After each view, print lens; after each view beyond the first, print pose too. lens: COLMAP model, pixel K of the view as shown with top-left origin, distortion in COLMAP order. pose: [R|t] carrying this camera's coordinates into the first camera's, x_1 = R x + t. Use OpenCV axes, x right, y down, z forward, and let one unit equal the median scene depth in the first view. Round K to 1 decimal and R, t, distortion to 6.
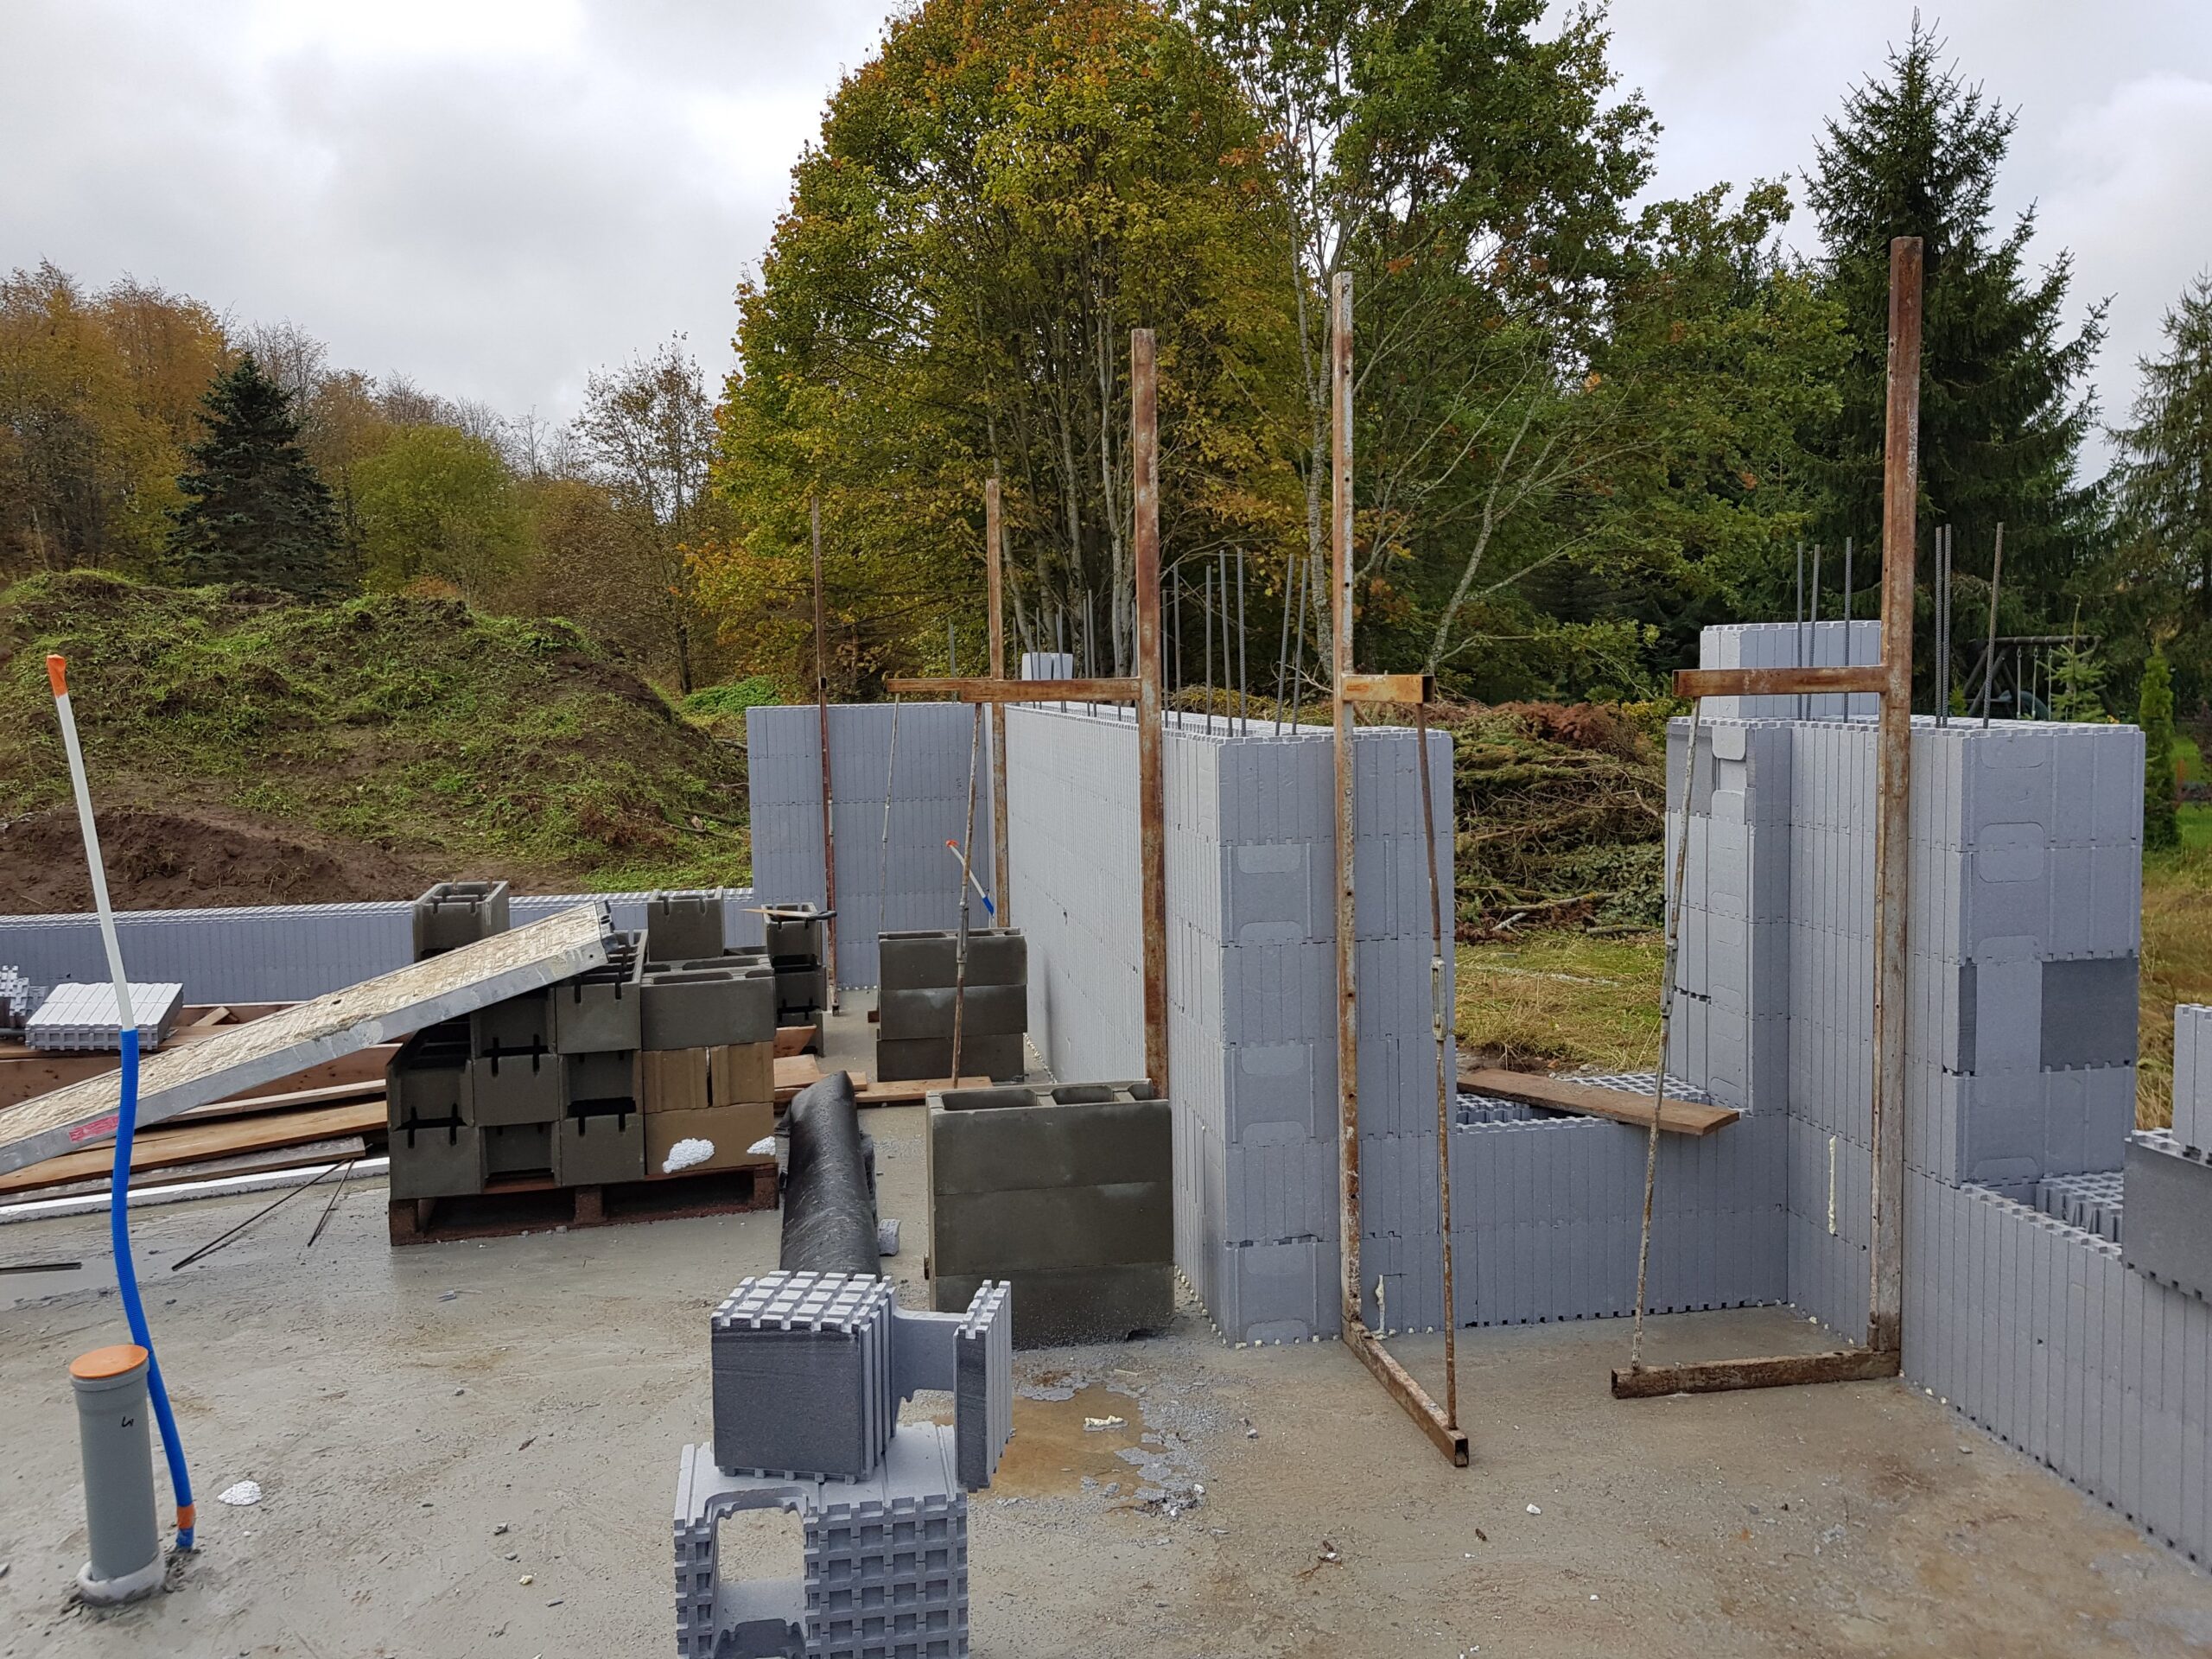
lens RADIAL K [[1724.1, 0, 1106.0], [0, 1724.1, 829.5], [0, 0, 1]] dist [0.003278, -0.155984]
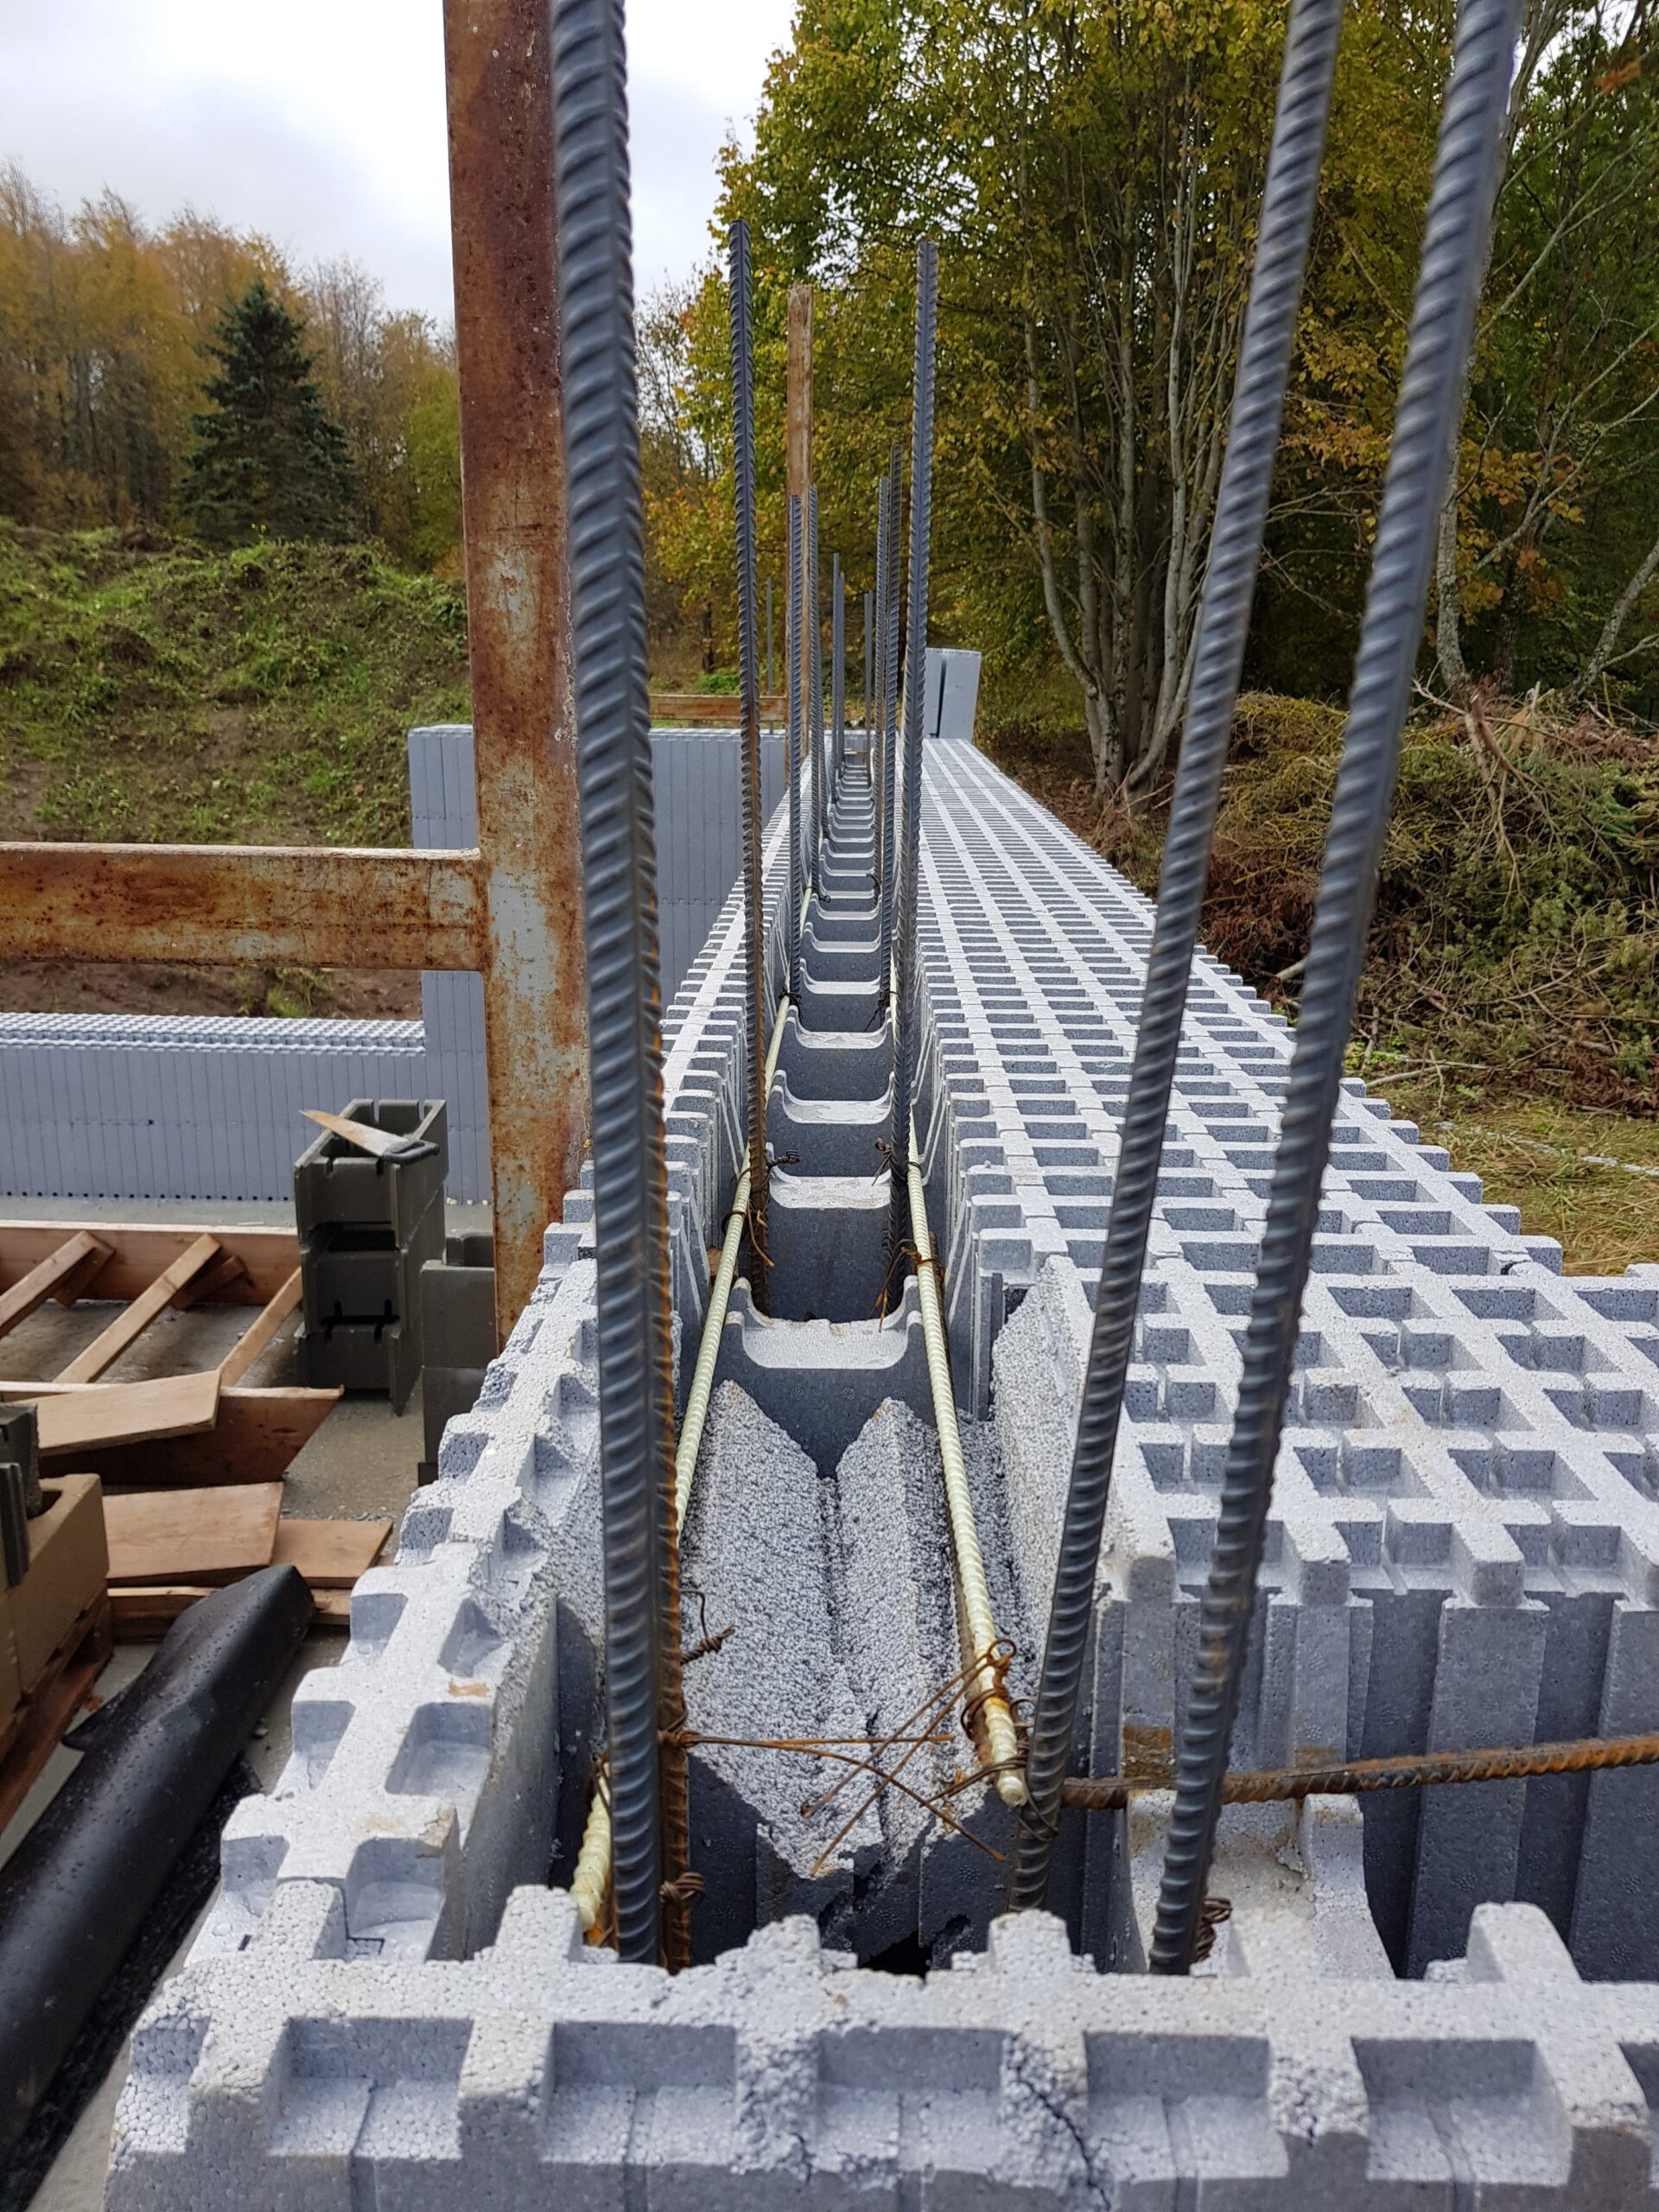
lens RADIAL K [[1647.6, 0, 829.5], [0, 1647.6, 1106.0], [0, 0, 1]] dist [0.055371, -0.137712]
pose [[0.976691, 0.083963, -0.197548, 0.023752], [-0.047877, 0.982351, 0.180818, -0.024326], [0.209243, -0.167146, 0.963473, 0.211831]]
